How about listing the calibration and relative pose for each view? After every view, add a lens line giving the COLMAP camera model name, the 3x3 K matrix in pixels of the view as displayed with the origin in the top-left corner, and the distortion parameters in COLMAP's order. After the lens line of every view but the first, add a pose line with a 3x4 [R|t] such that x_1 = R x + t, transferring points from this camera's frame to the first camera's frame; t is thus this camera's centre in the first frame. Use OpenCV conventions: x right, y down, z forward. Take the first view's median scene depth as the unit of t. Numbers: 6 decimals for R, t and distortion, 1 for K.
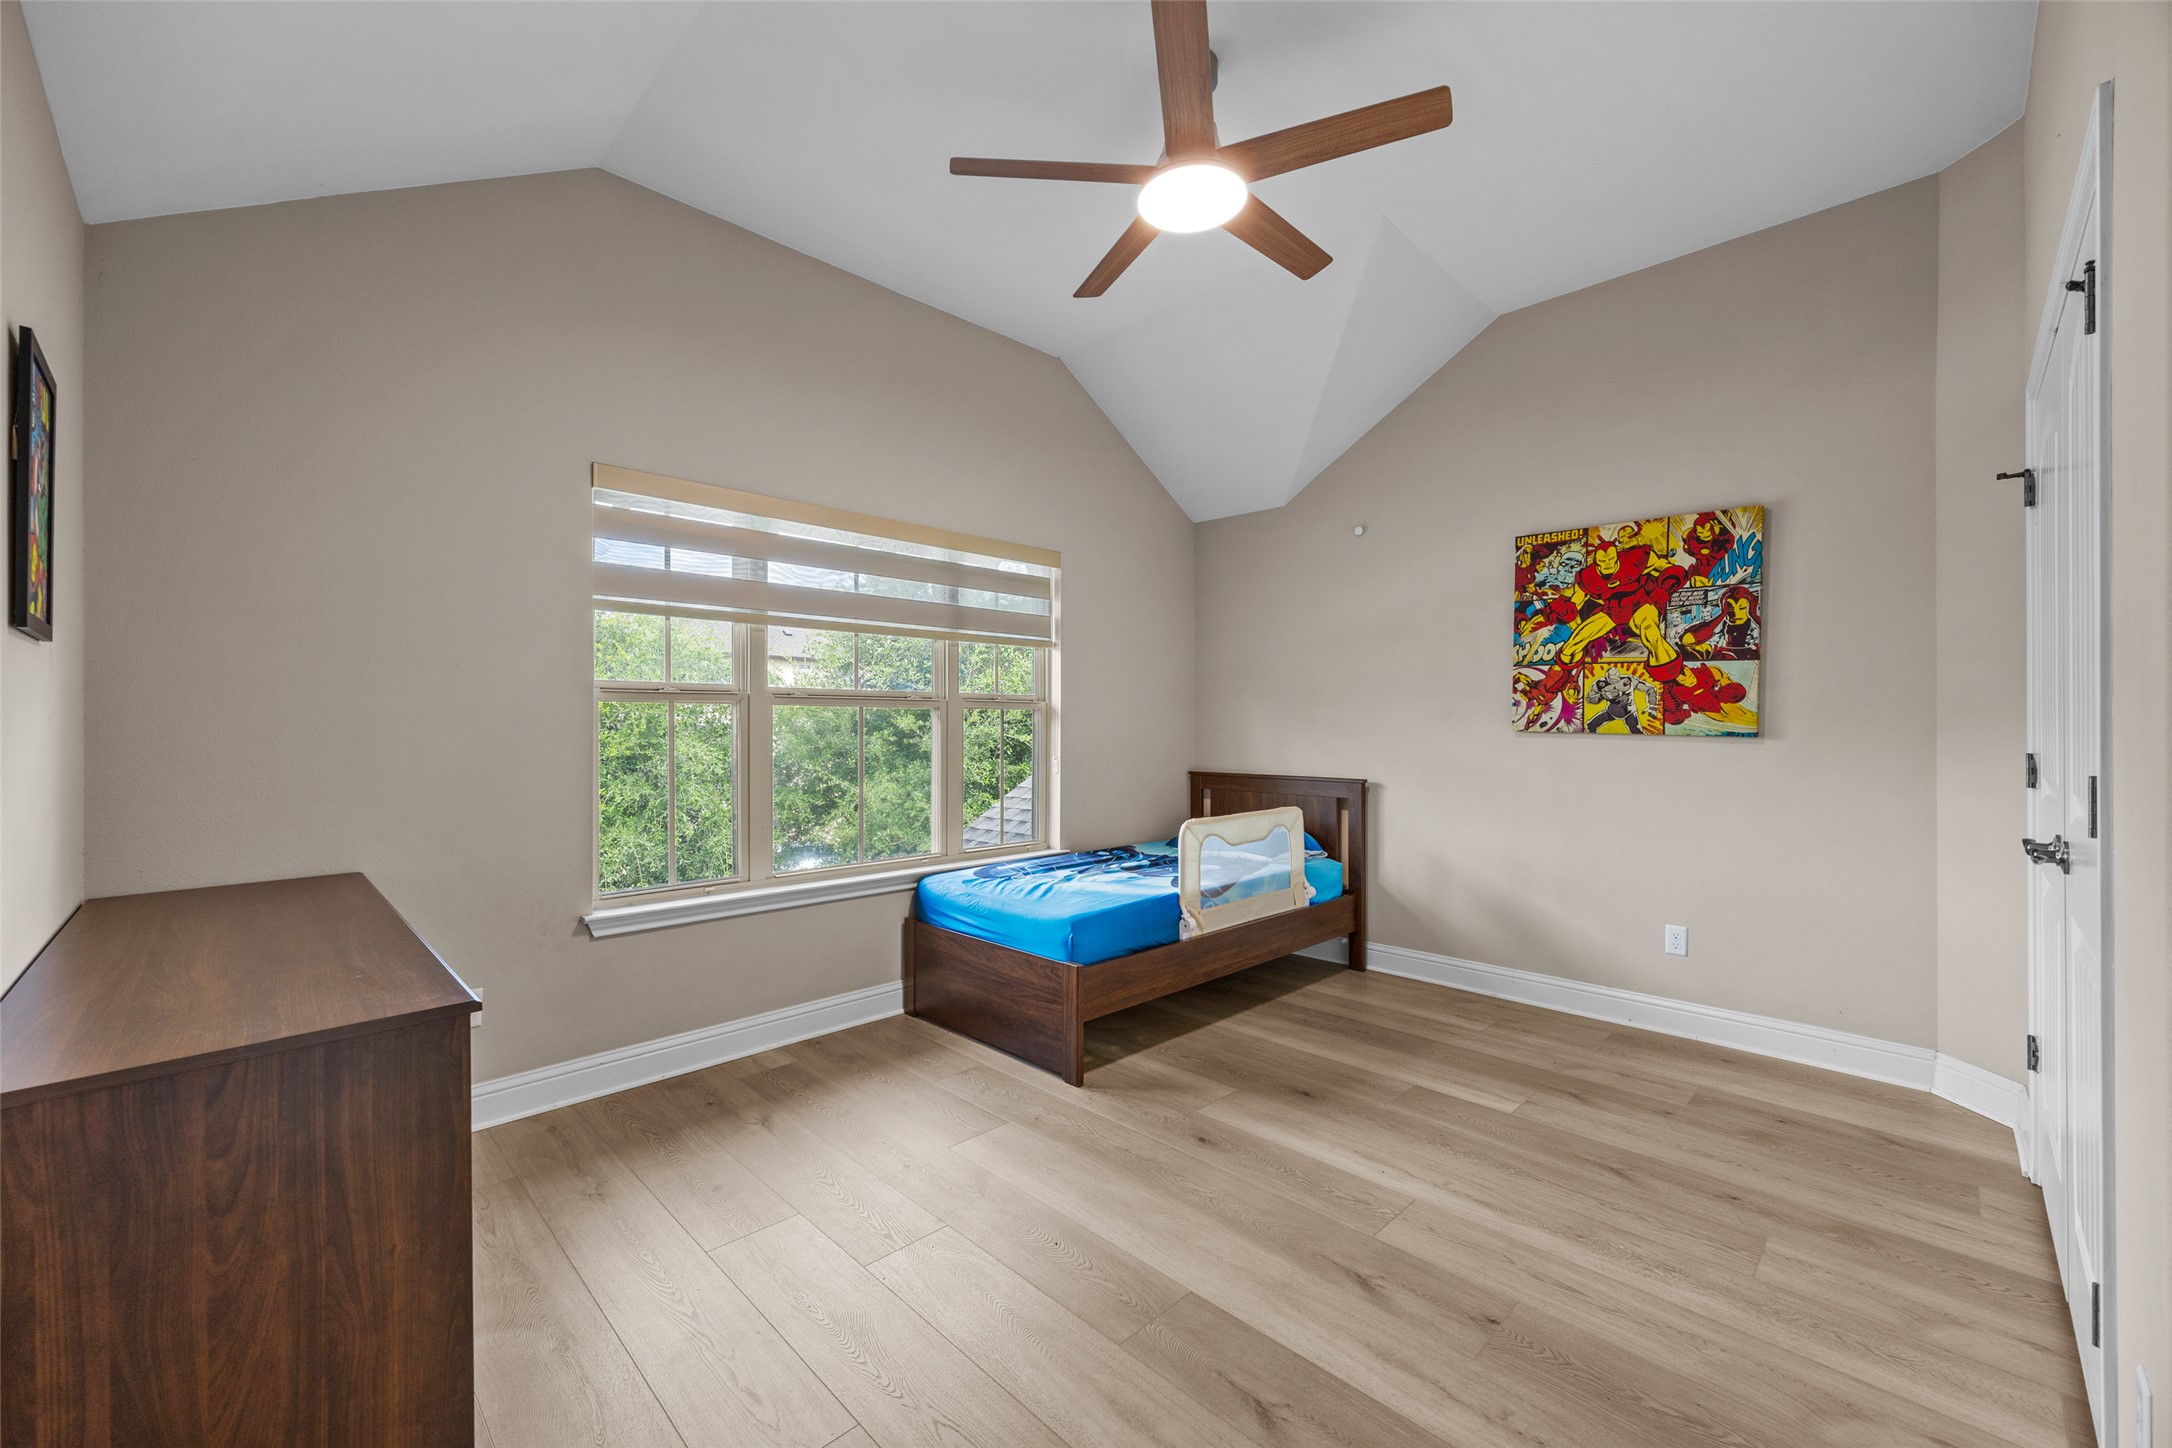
lens RADIAL K [[852.3, 0, 1087.3], [0, 852.3, 729.5], [0, 0, 1]] dist [0.000308, 0.000052]
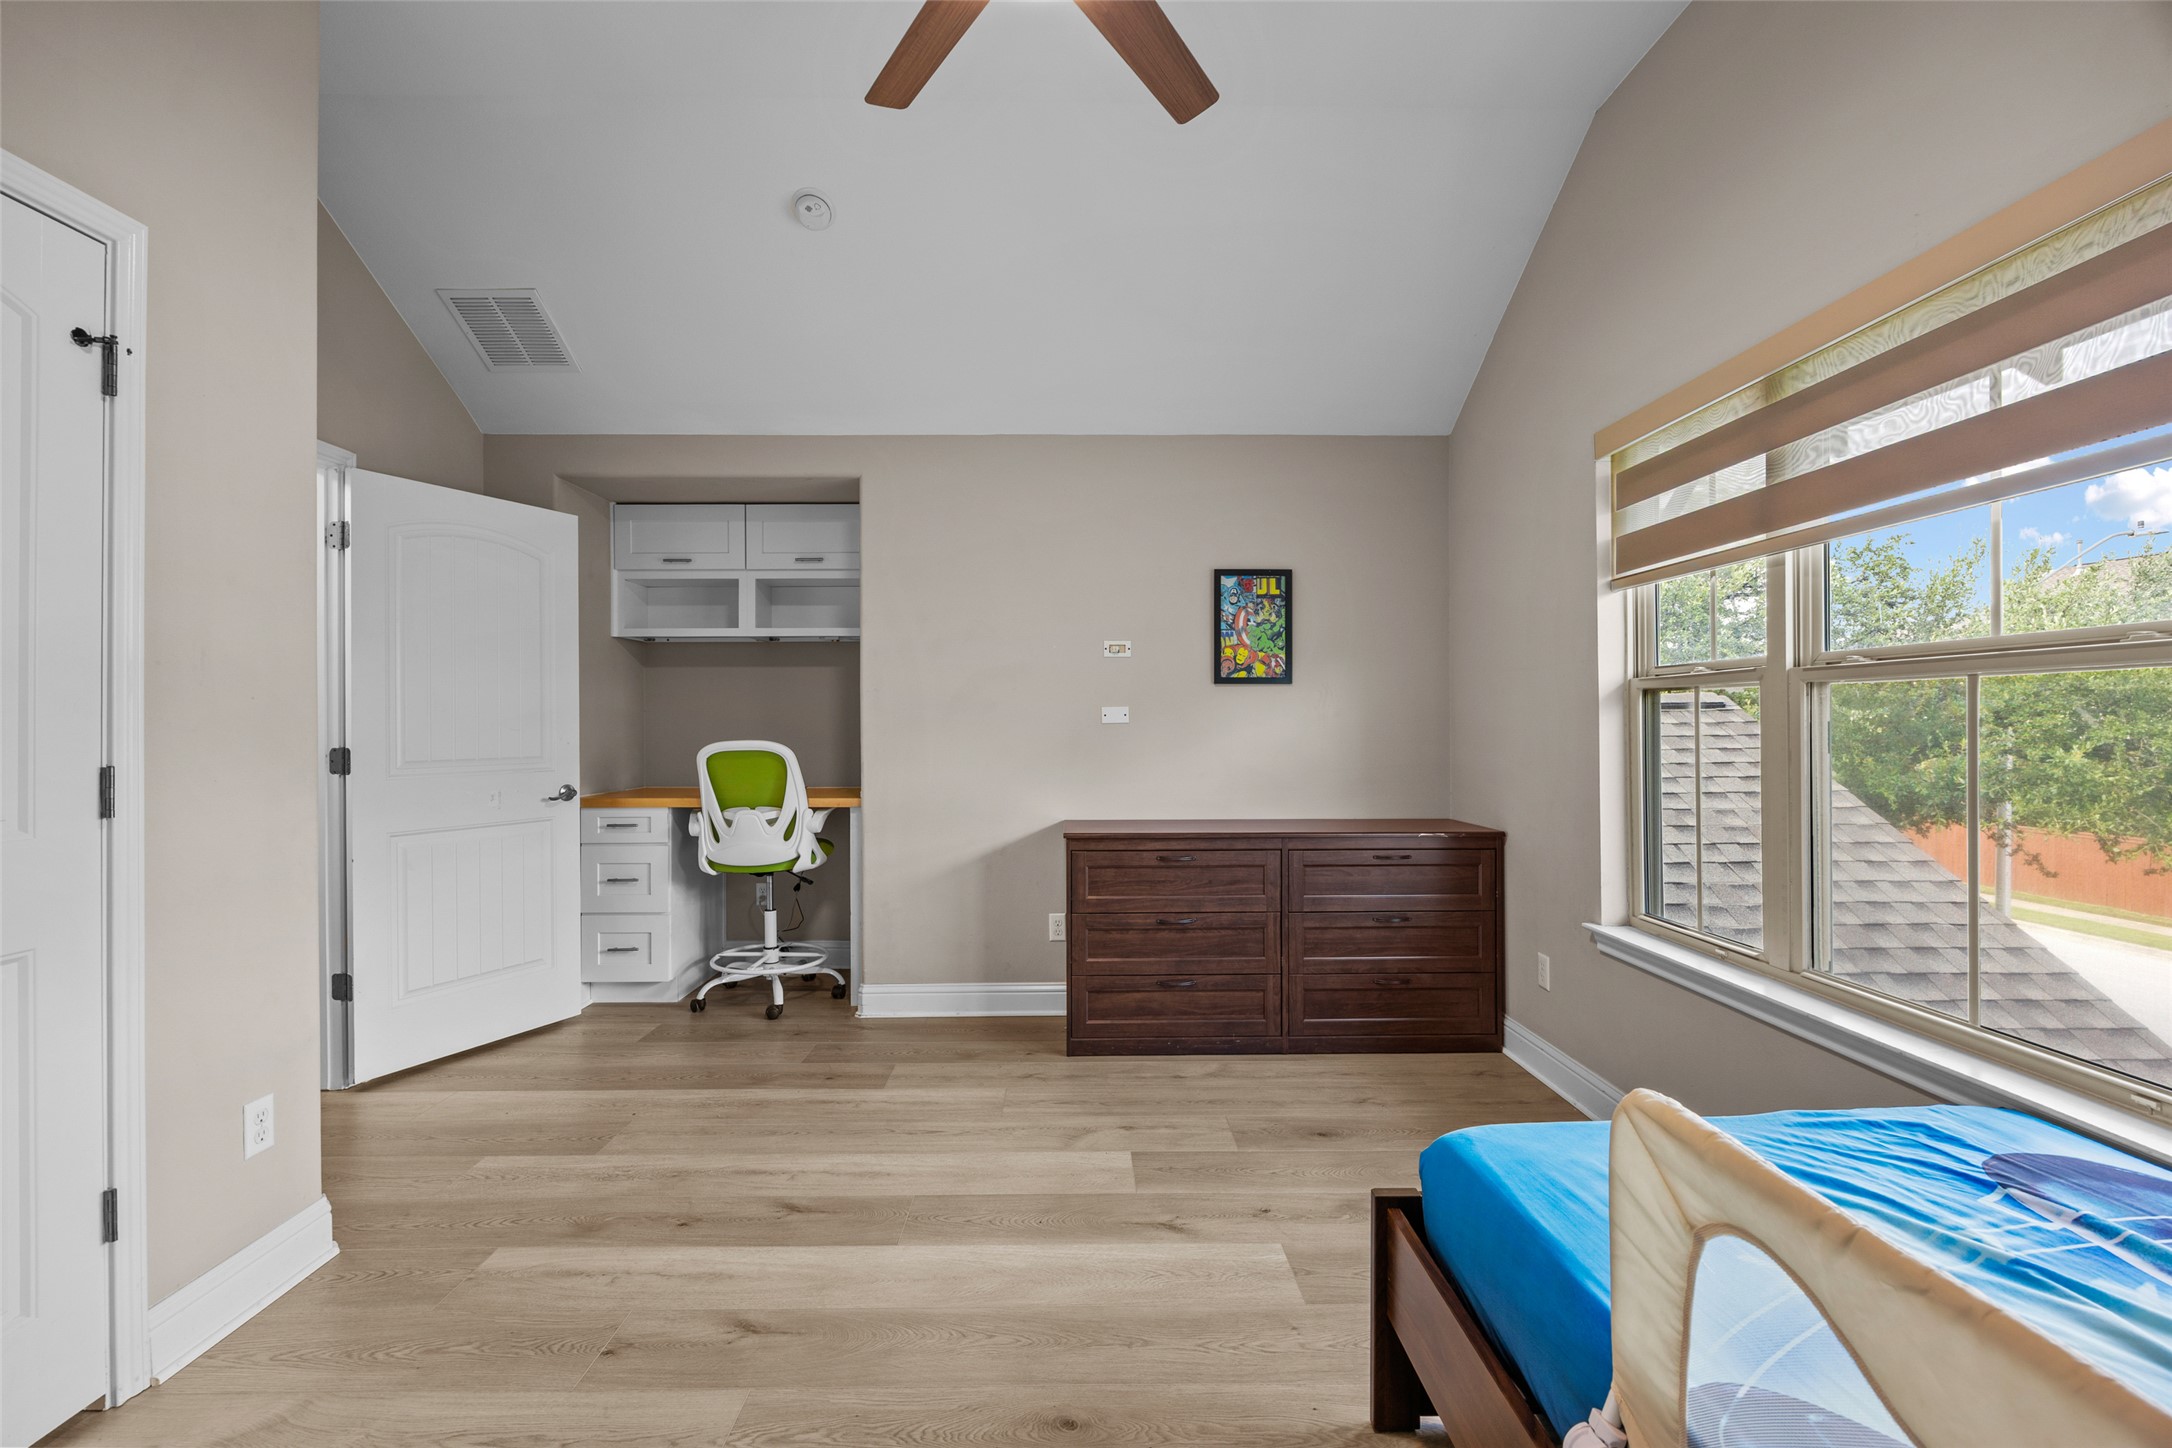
lens RADIAL K [[910.1, 0, 1083.5], [0, 910.1, 720.1], [0, 0, 1]] dist [0.000076, 0.000007]
pose [[-0.690427, 0.004421, -0.723389, 0.771170], [0.009129, 0.999955, -0.002602, -0.007872], [0.723345, -0.008400, -0.690436, 1.916434]]
